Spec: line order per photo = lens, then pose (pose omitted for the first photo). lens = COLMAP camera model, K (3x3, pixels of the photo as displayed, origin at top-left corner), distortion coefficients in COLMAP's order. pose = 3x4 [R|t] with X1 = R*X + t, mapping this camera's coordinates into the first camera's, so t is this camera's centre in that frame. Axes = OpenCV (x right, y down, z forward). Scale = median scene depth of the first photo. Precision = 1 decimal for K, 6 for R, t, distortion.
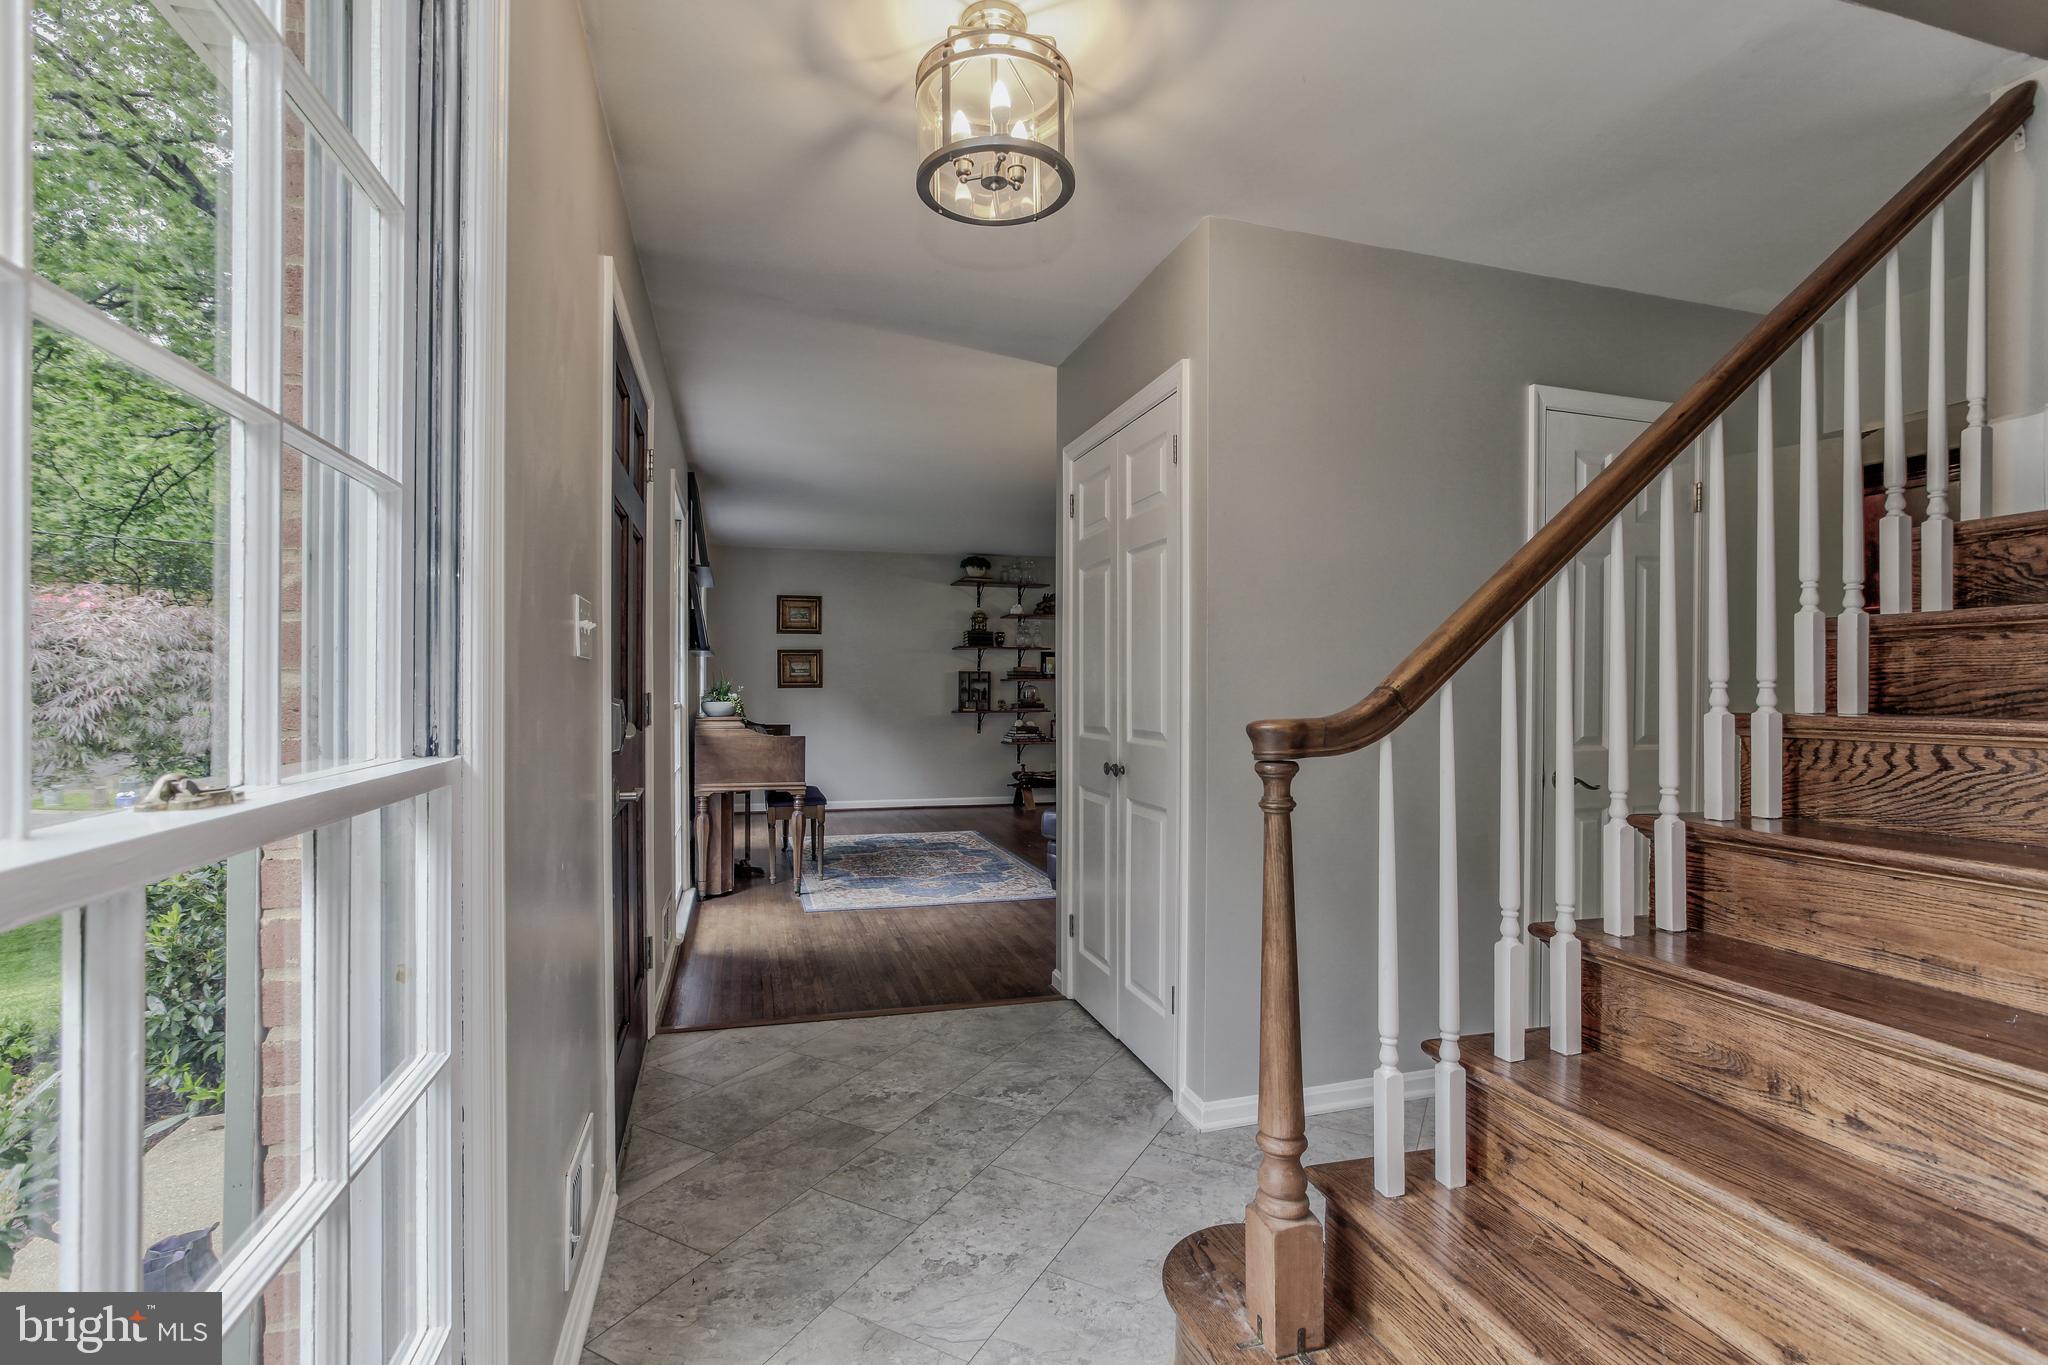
lens RADIAL K [[931.8, 0, 1020.8], [0, 931.8, 681.6], [0, 0, 1]] dist [-0.030046, 0.013118]
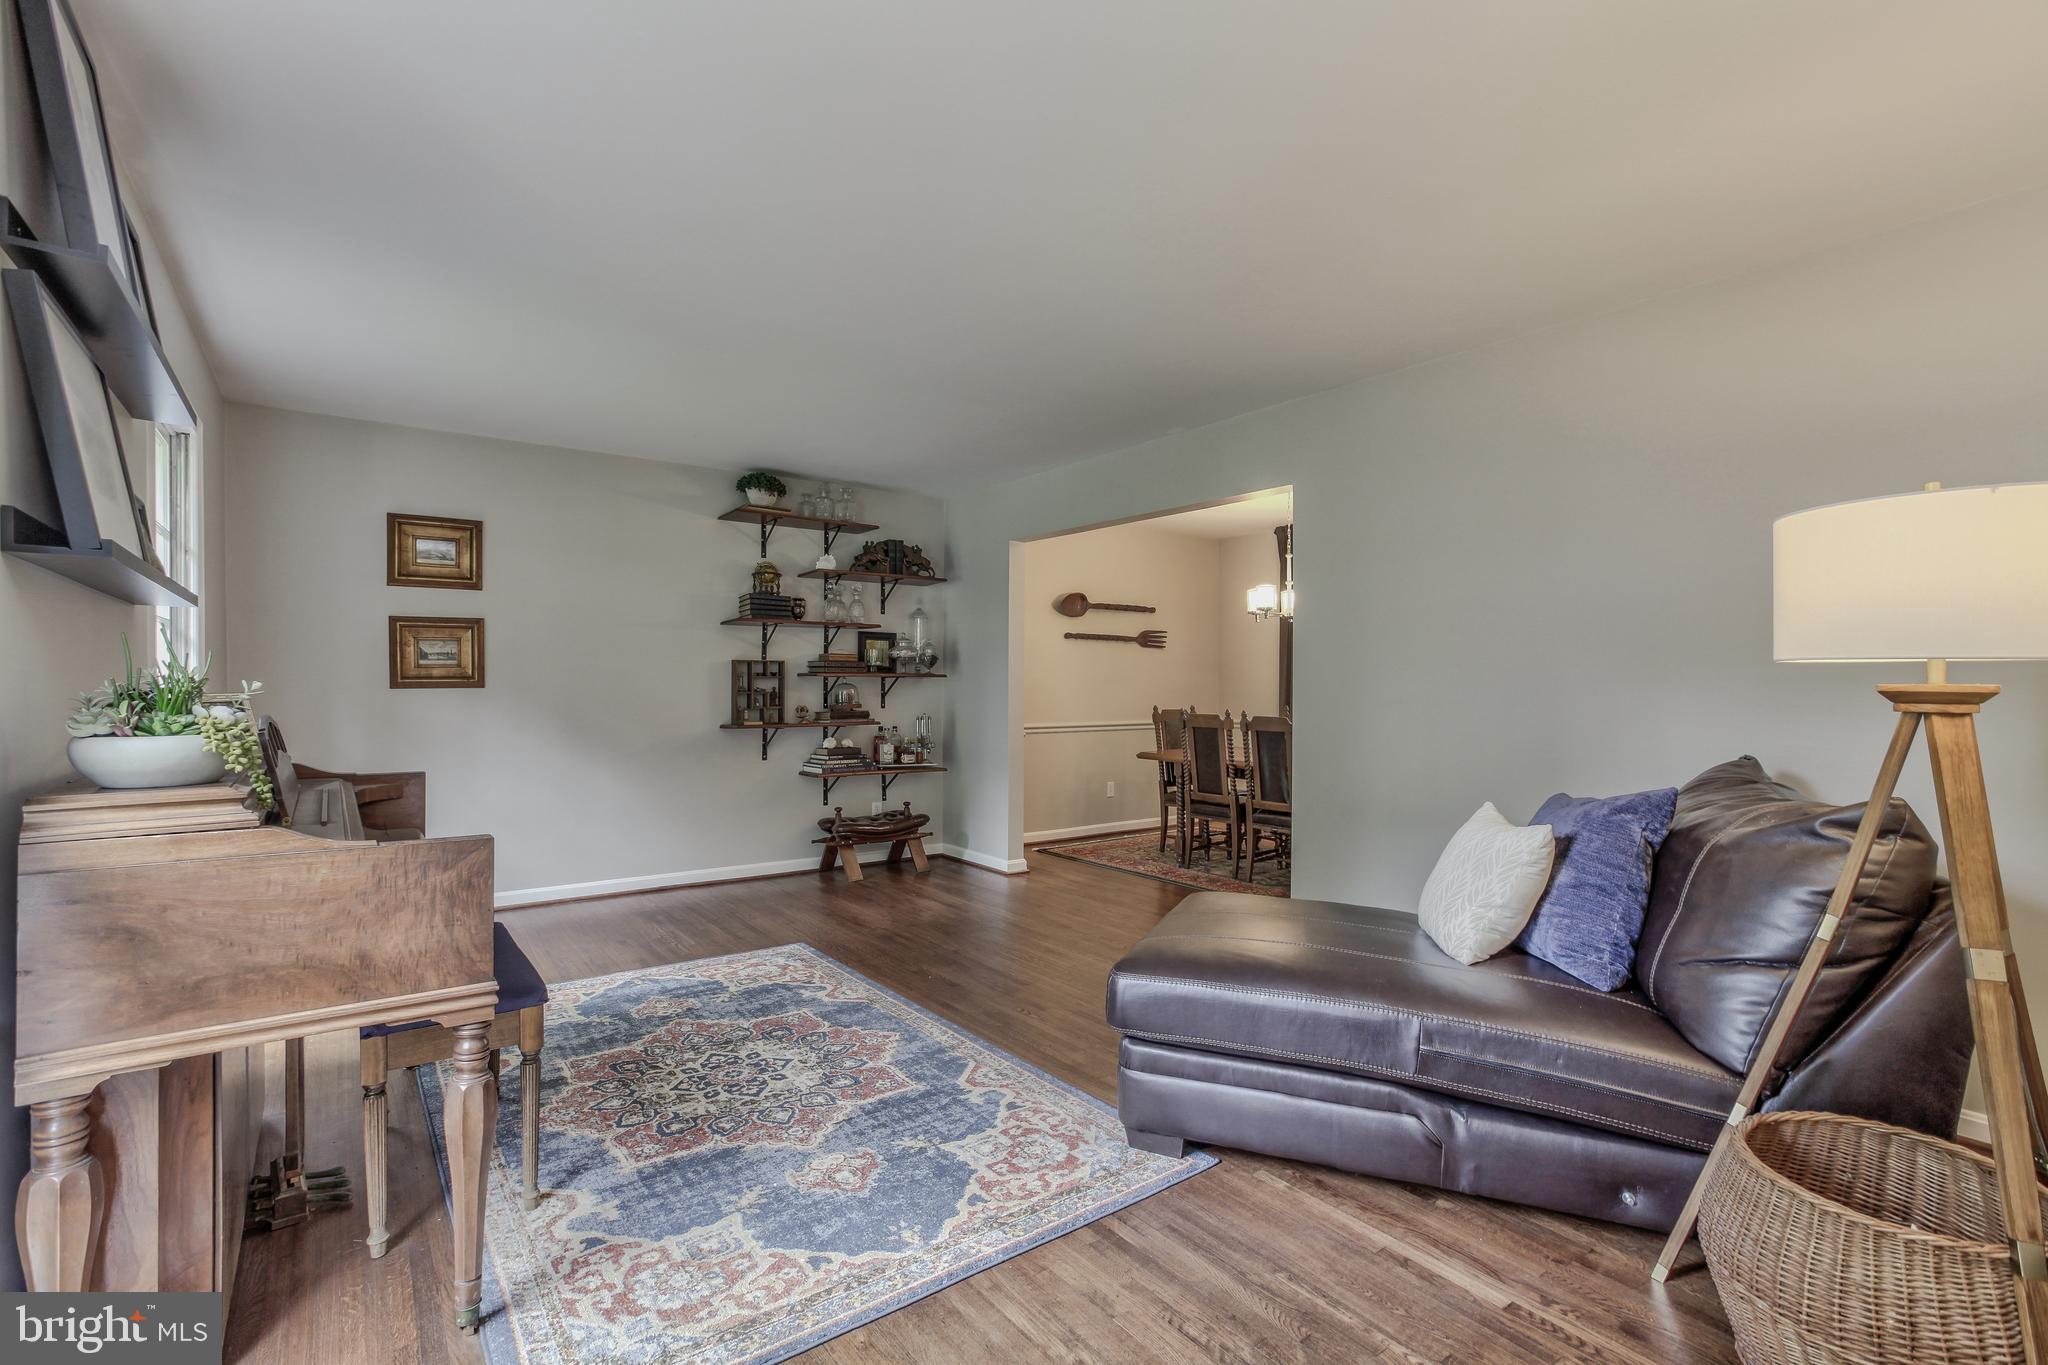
lens RADIAL K [[931.8, 0, 1021.7], [0, 931.8, 675.8], [0, 0, 1]] dist [-0.030046, 0.013118]
pose [[0.940150, -0.000402, 0.340760, -0.099448], [0.001938, 0.999989, -0.004166, 0.002214], [-0.340755, 0.004577, 0.940141, 0.376913]]
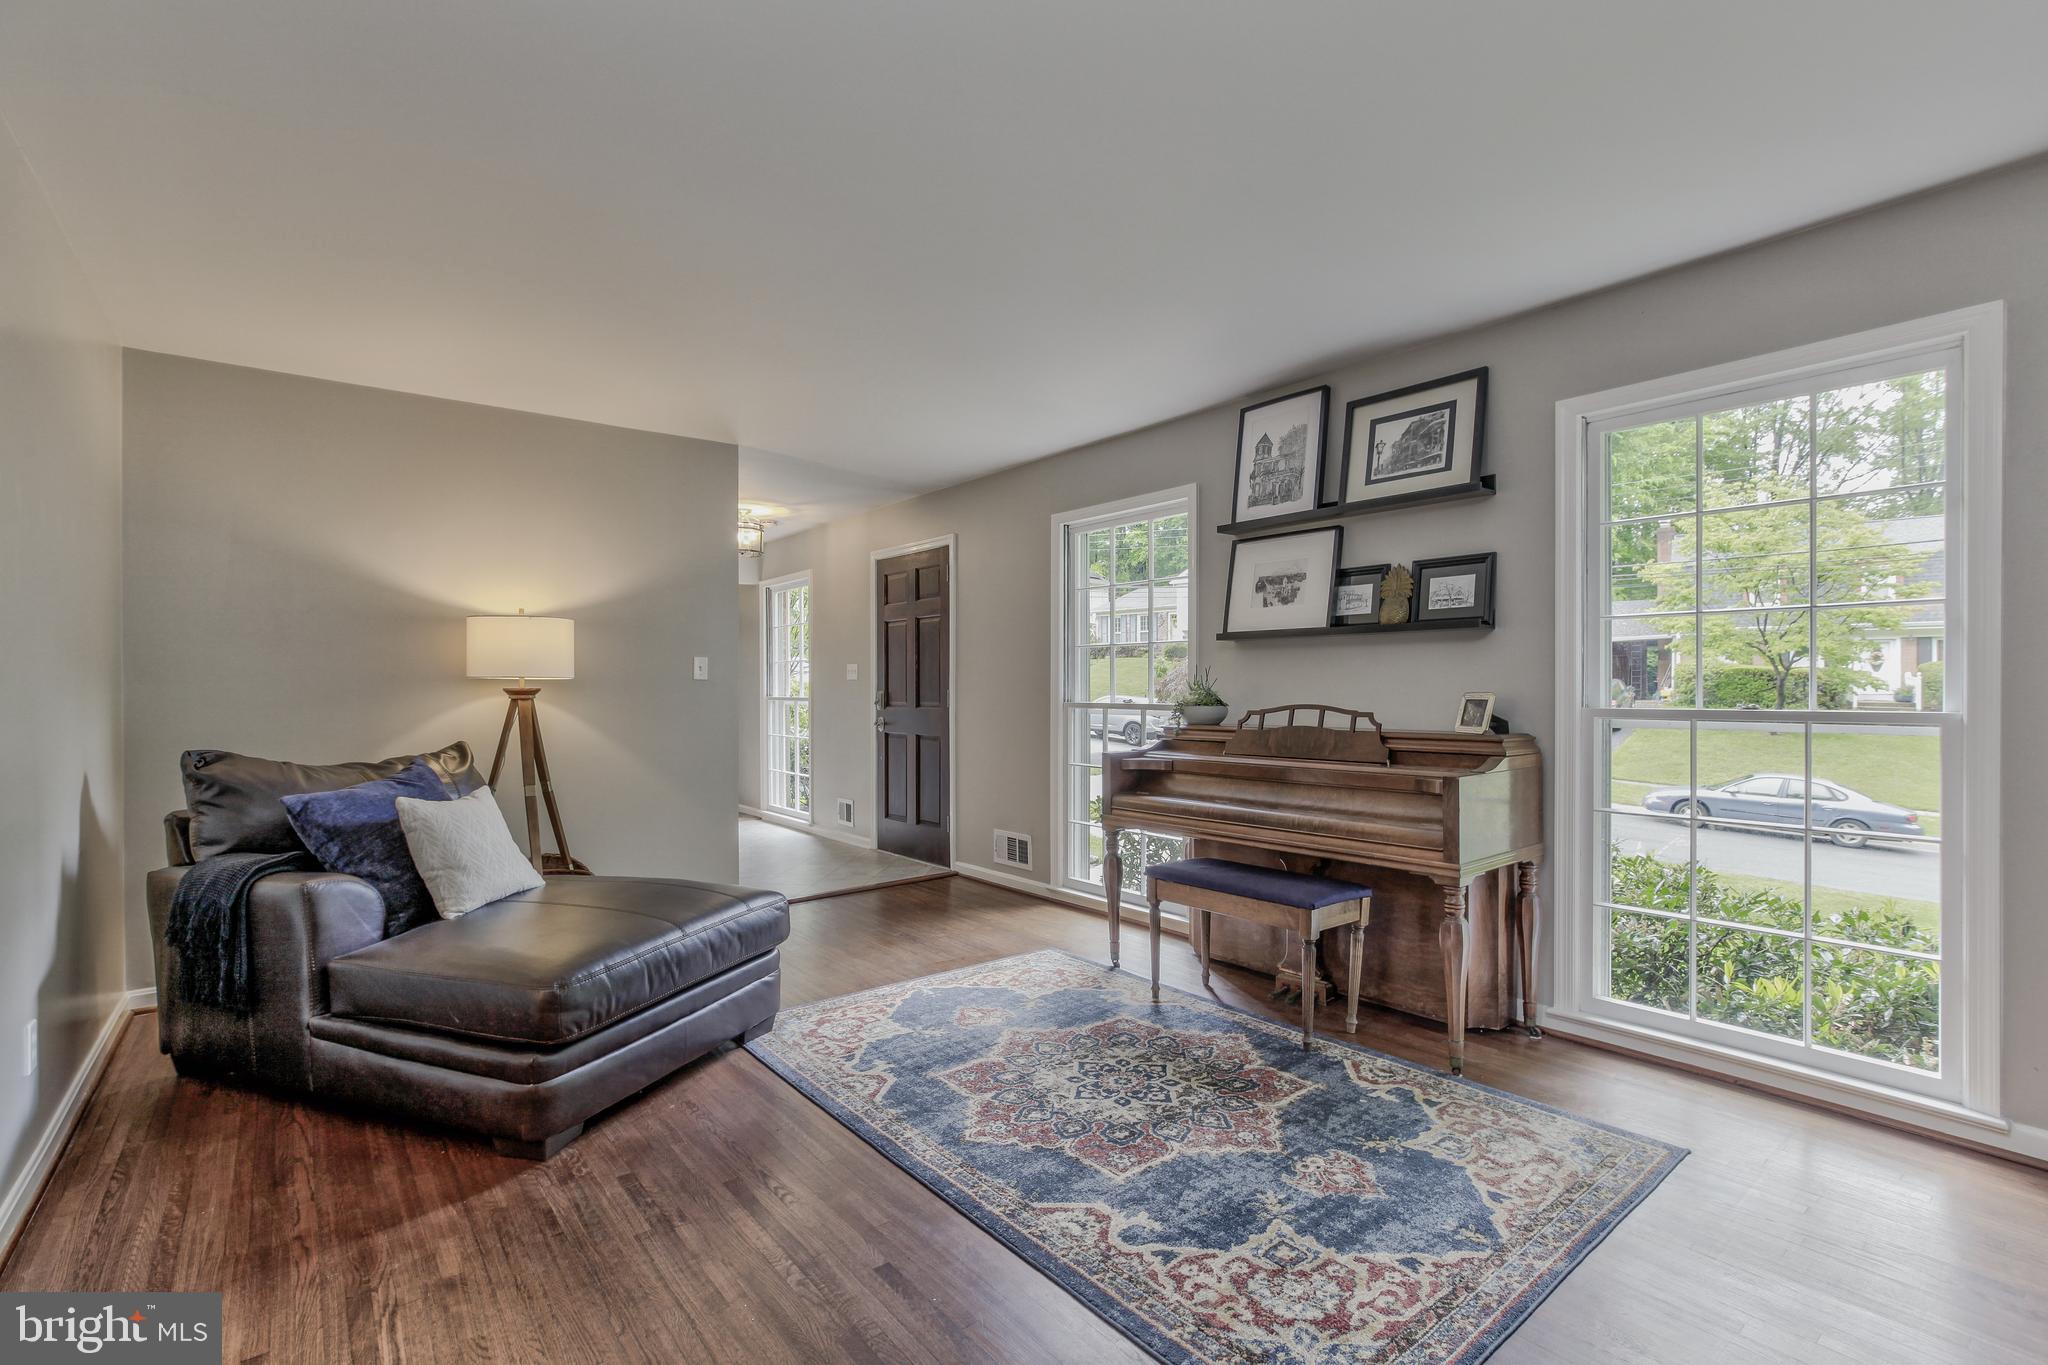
lens RADIAL K [[931.8, 0, 1030.7], [0, 931.8, 693.5], [0, 0, 1]] dist [-0.030046, 0.013118]
pose [[-0.925687, -0.000393, -0.378291, 0.055261], [-0.000427, 1.000000, 0.000006, 0.005765], [0.378291, 0.000168, -0.925687, 0.957732]]
